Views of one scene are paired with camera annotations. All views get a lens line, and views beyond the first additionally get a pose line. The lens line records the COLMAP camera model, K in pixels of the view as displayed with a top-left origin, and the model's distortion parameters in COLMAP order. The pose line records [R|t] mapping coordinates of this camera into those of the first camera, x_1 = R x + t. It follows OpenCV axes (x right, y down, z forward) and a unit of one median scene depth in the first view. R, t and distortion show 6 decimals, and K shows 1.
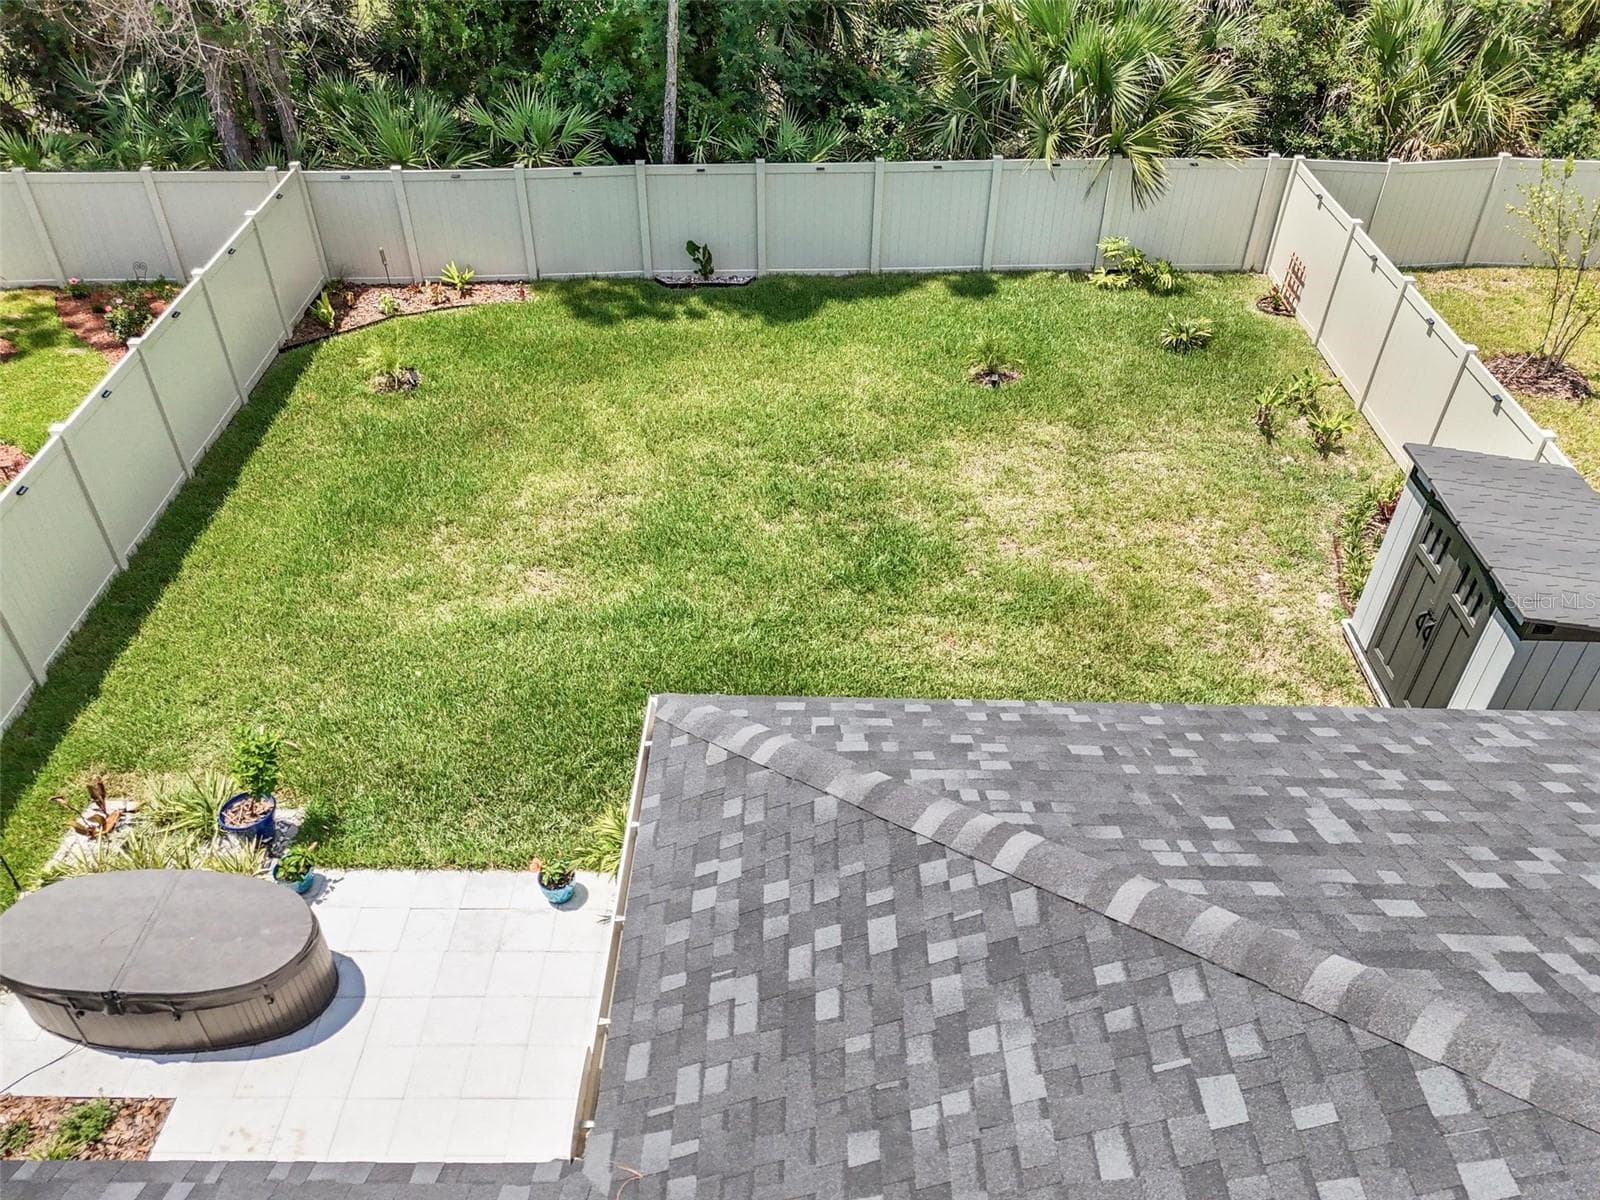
lens RADIAL K [[1170.6, 0, 800.9], [0, 1170.6, 607.2], [0, 0, 1]] dist [0.095055, -0.102585]
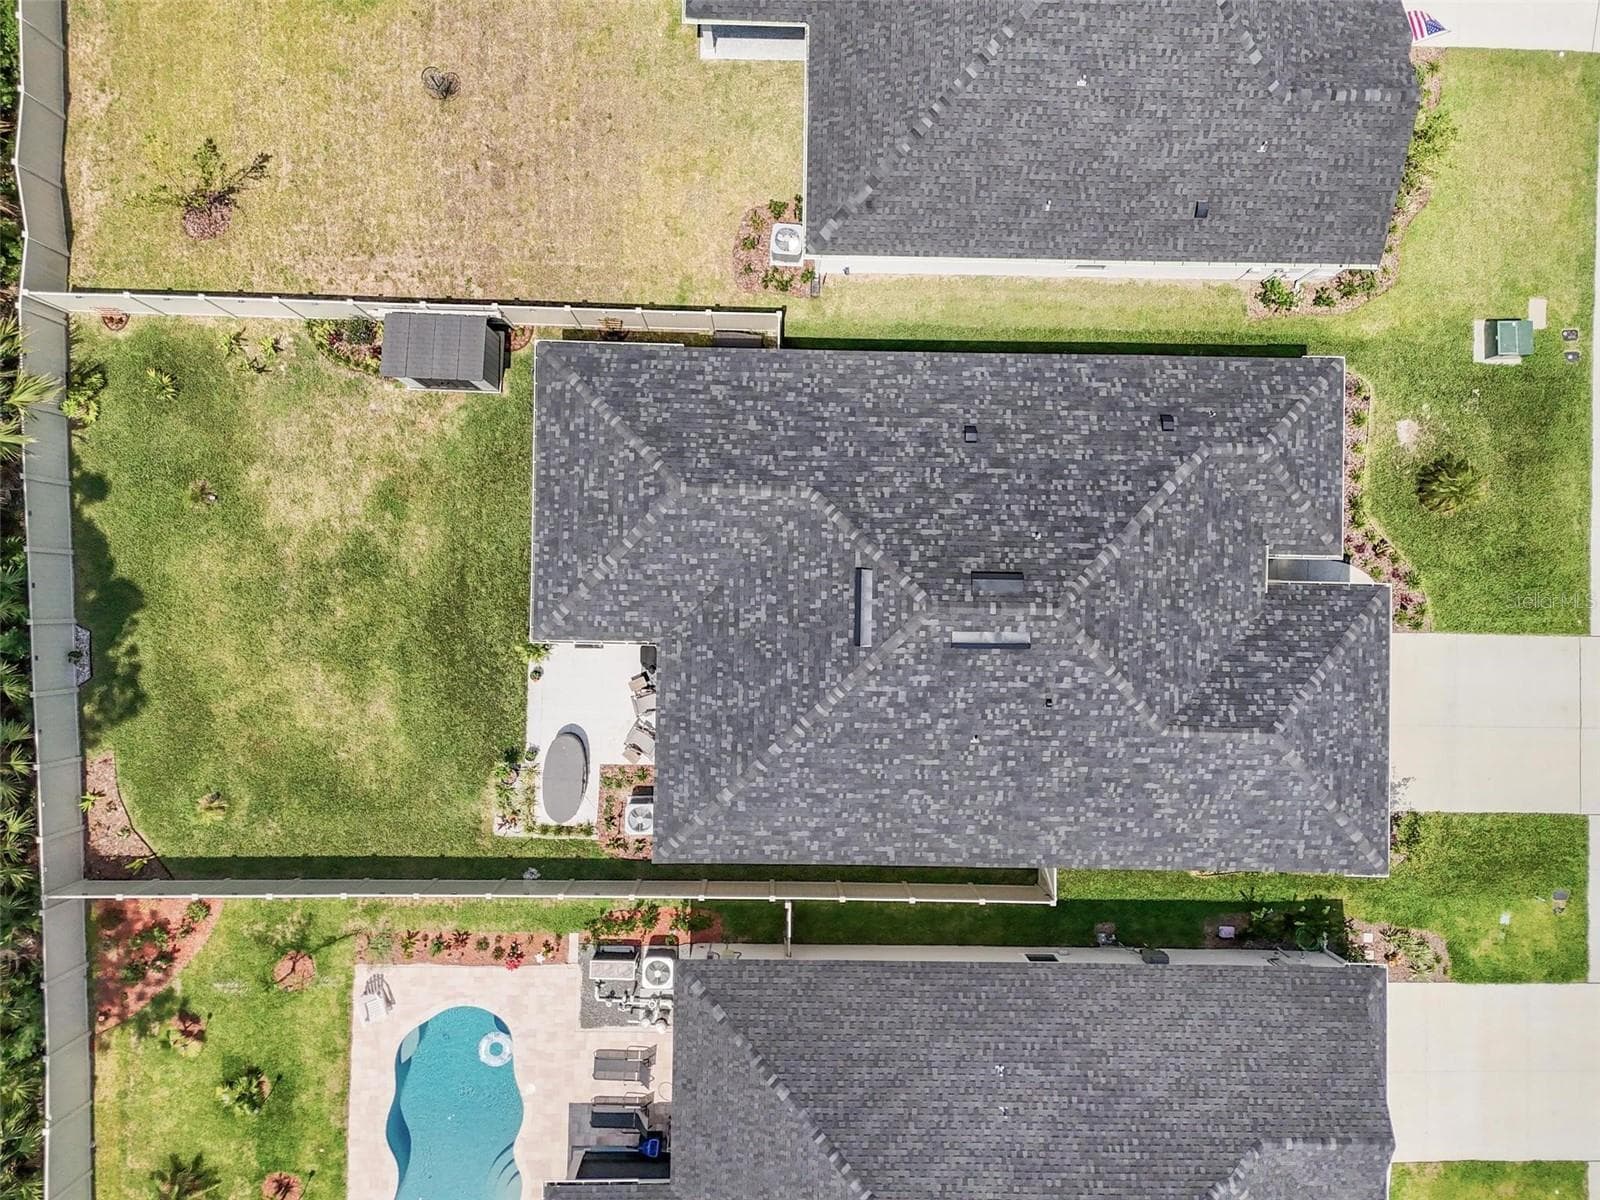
lens RADIAL K [[1170.6, 0, 800.9], [0, 1170.6, 607.2], [0, 0, 1]] dist [0.095055, -0.102585]
pose [[0.034080, -0.998285, 0.047604, -0.094350], [0.614875, 0.058494, 0.786453, -1.304556], [-0.787888, 0.002468, 0.615813, -1.112075]]
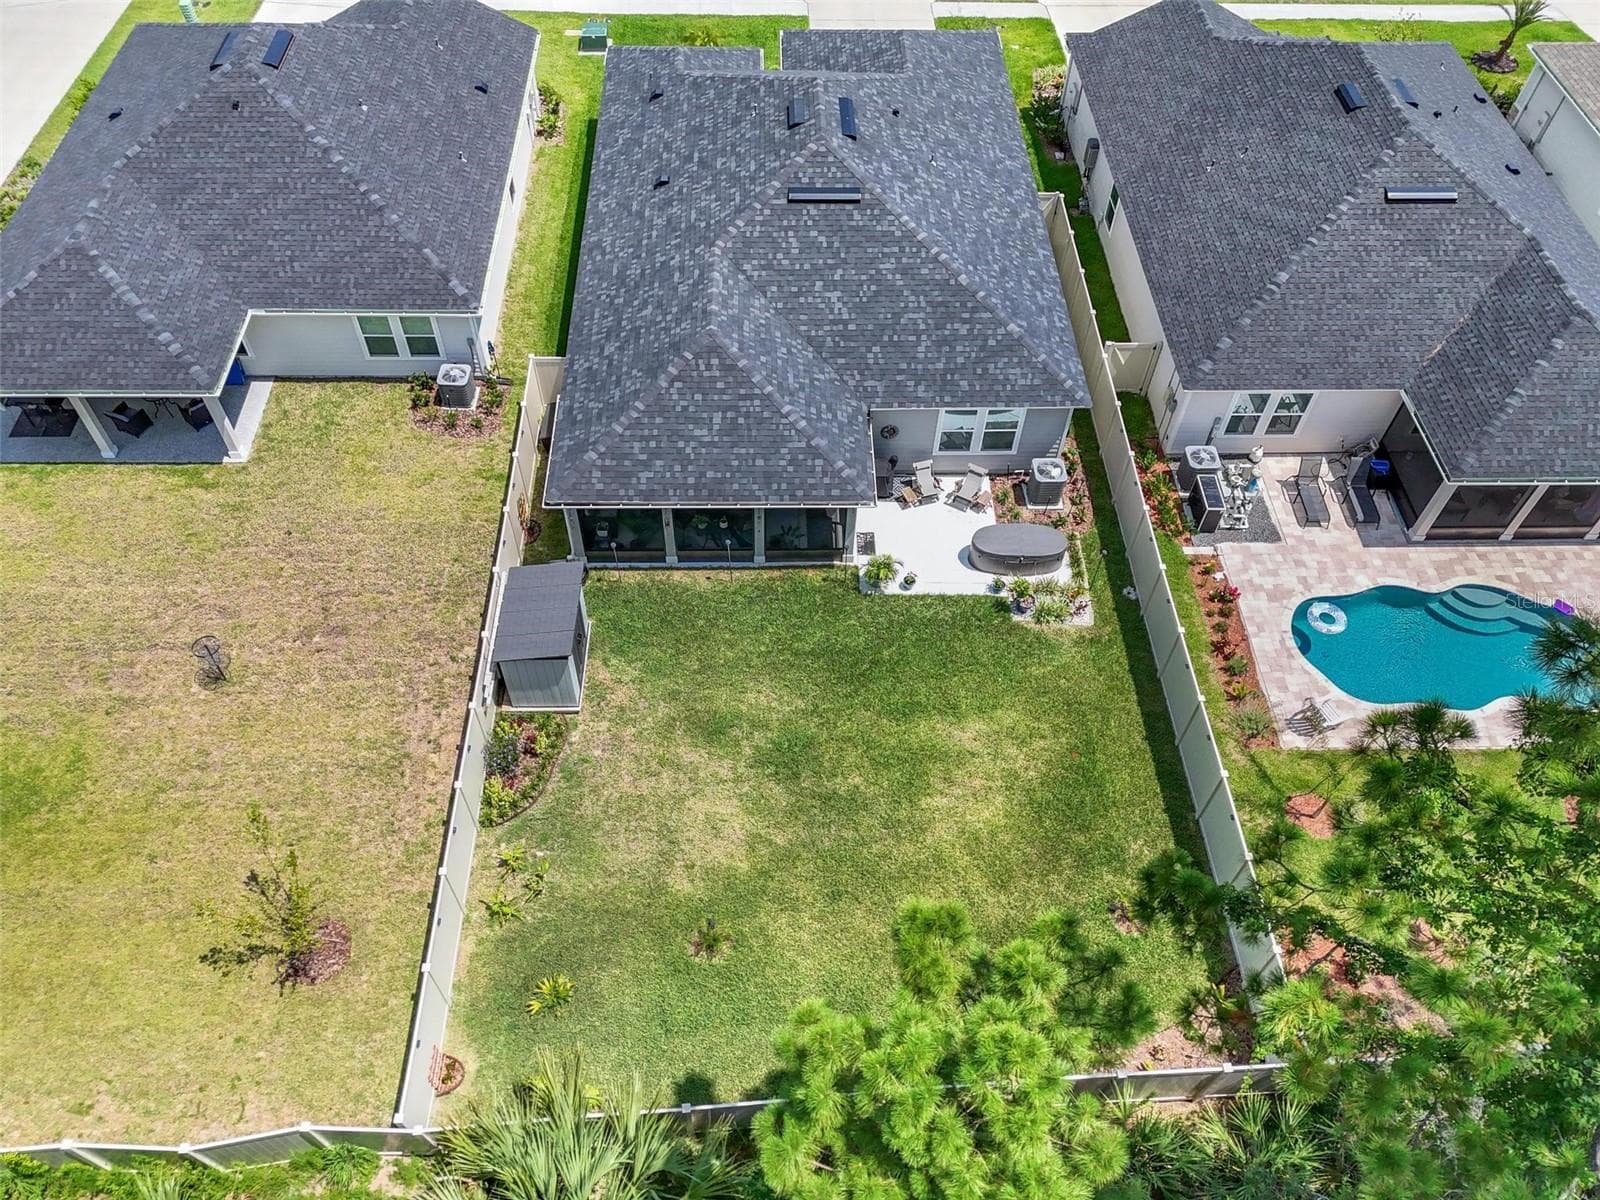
lens RADIAL K [[1170.6, 0, 800.9], [0, 1170.6, 607.2], [0, 0, 1]] dist [0.095055, -0.102585]
pose [[-0.999853, 0.016730, 0.003806, 0.046430], [0.003389, -0.024859, 0.999685, -1.853499], [0.016819, 0.999551, 0.024799, 0.676328]]
